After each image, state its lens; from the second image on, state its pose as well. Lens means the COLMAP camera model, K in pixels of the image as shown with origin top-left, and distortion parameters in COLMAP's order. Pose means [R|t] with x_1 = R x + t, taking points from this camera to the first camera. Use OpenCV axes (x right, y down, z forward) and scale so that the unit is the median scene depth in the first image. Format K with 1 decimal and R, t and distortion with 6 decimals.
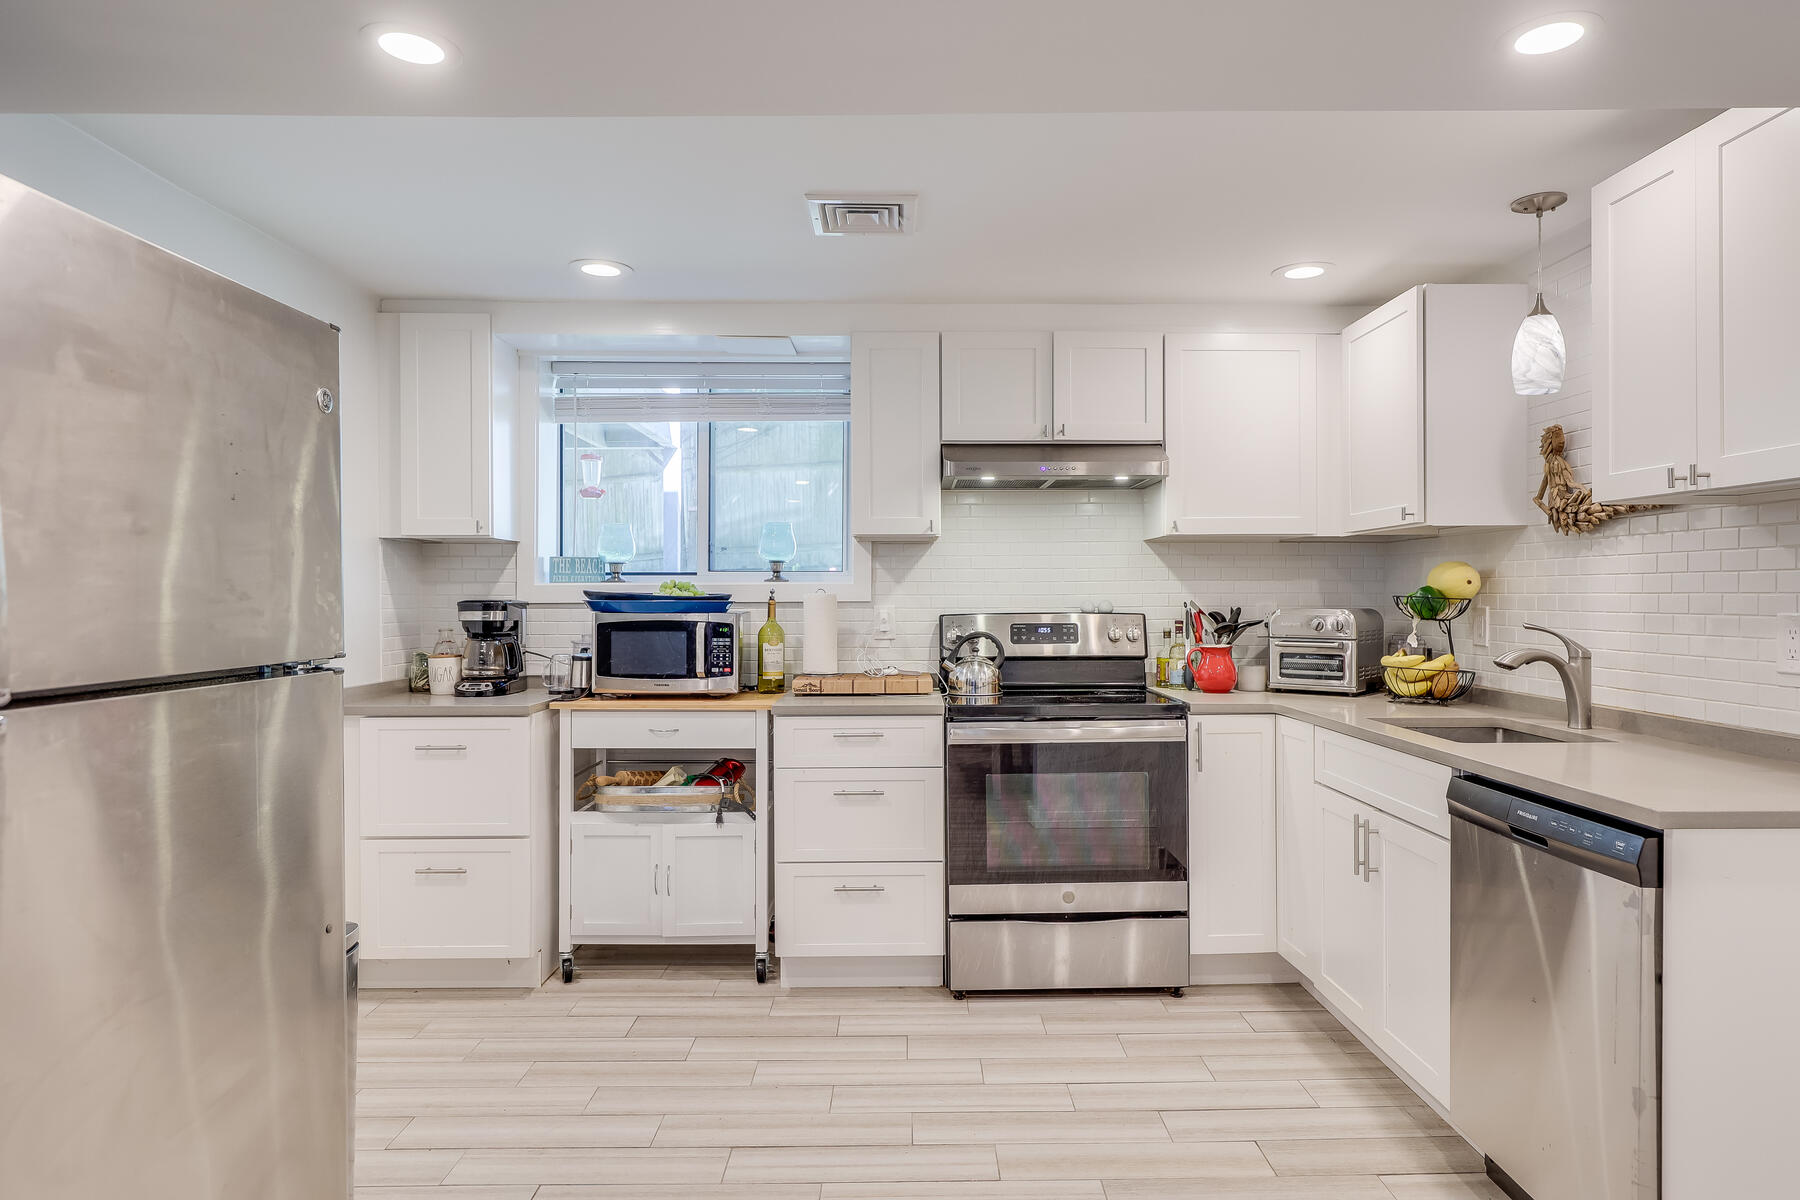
lens RADIAL K [[1056.7, 0, 938.1], [0, 1056.7, 598.0], [0, 0, 1]] dist [0.001711, 0.000692]
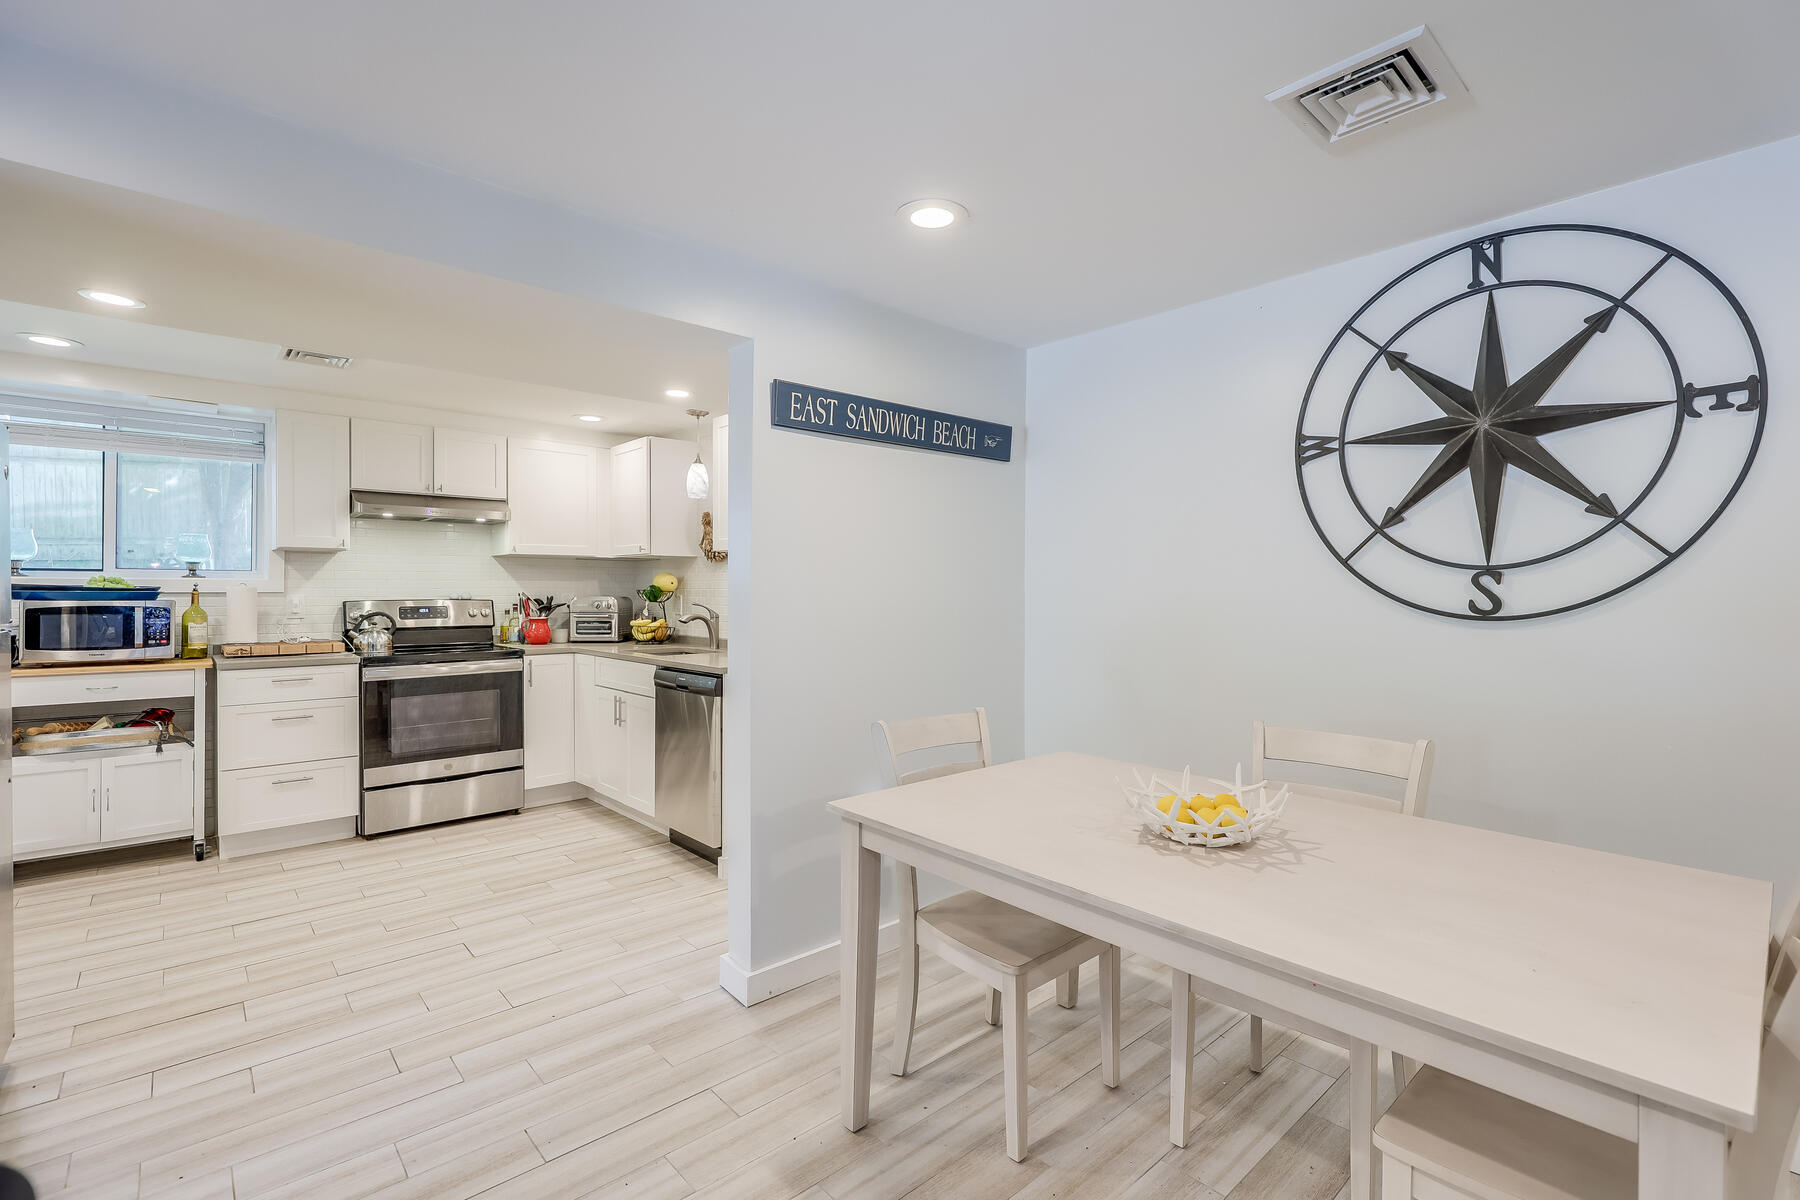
lens RADIAL K [[807.5, 0, 913.9], [0, 807.5, 592.7], [0, 0, 1]] dist [0.001261, -0.000651]
pose [[0.755490, 0.001696, 0.655158, -0.158986], [-0.002329, 0.999997, 0.000098, 0.001947], [-0.655156, -0.001600, 0.755492, -0.461267]]
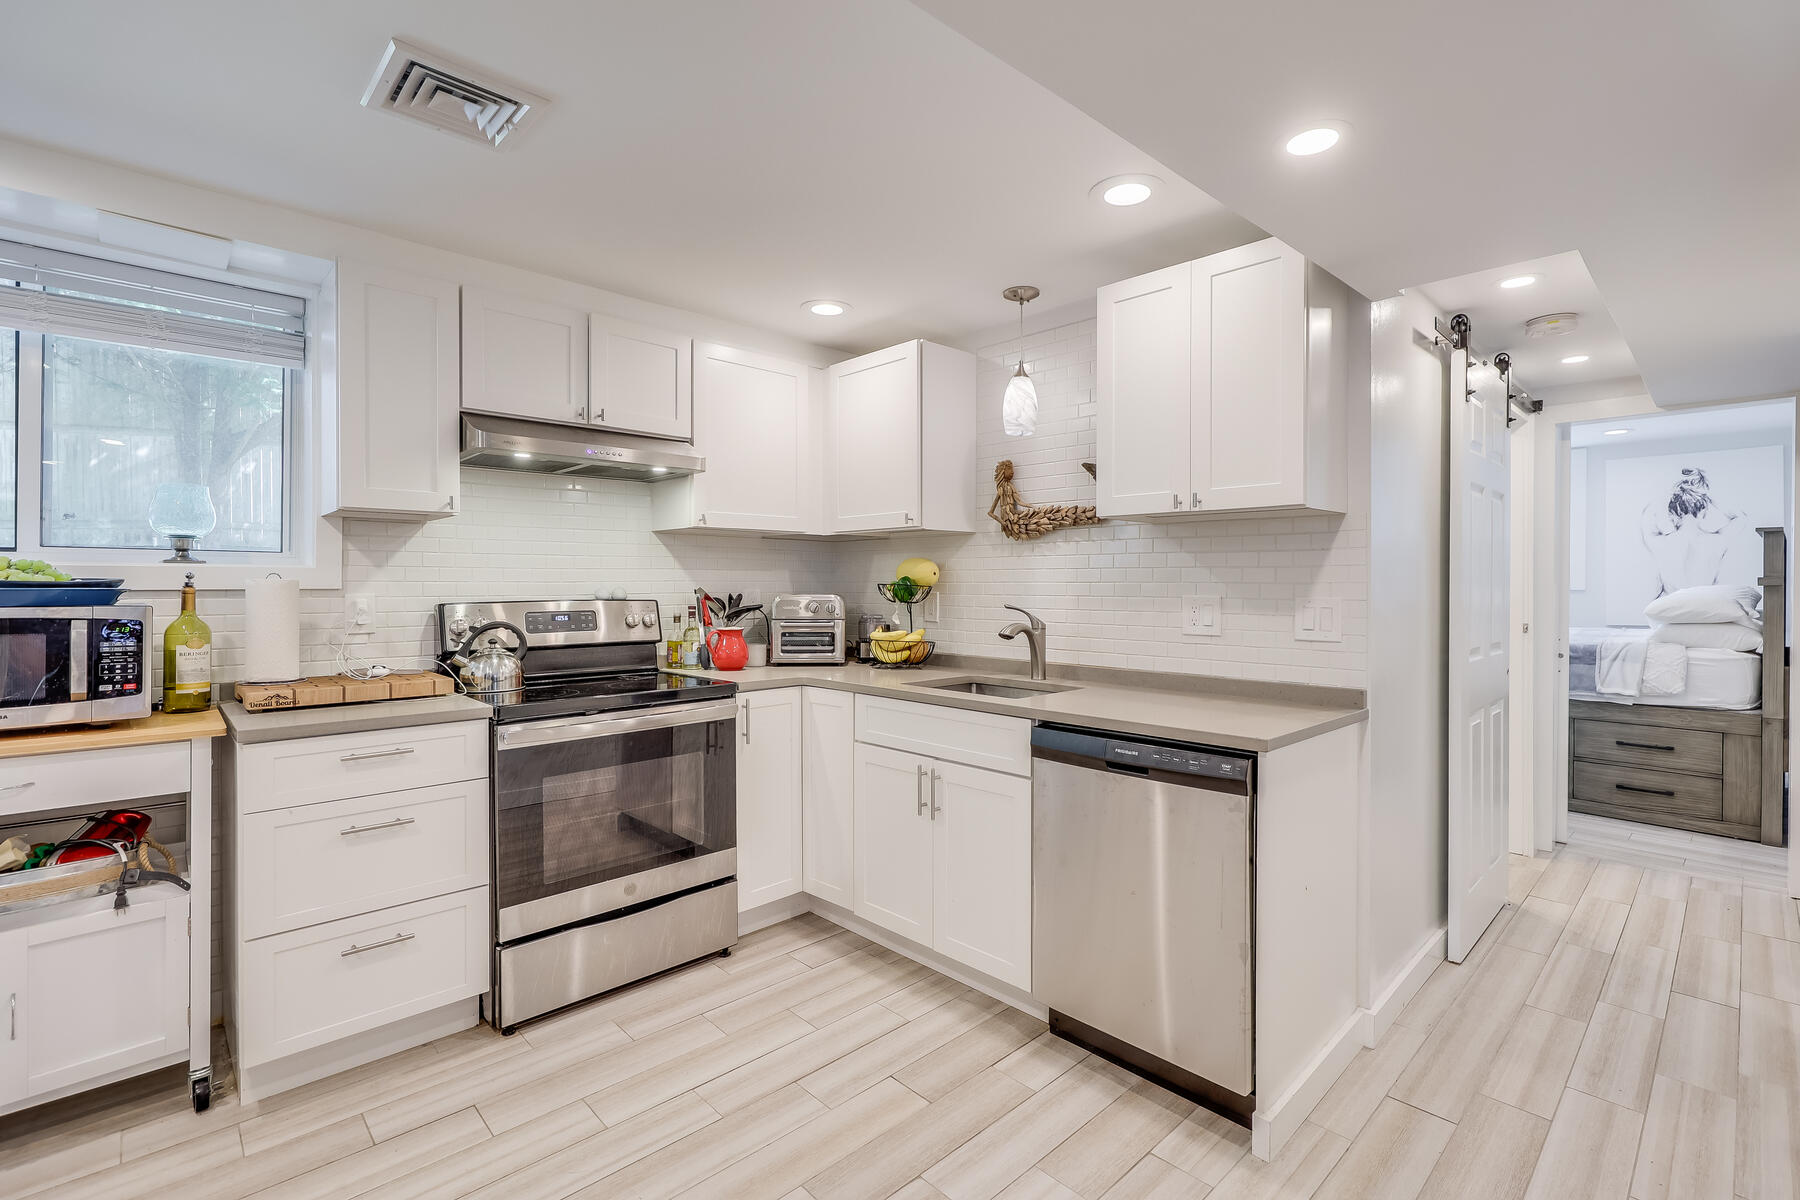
lens RADIAL K [[807.5, 0, 910.3], [0, 807.5, 584.7], [0, 0, 1]] dist [0.001261, -0.000651]
pose [[0.740332, 0.001519, 0.672240, -0.185988], [-0.001279, 0.999999, -0.000851, -0.000055], [-0.672240, -0.000230, 0.740333, 0.264122]]
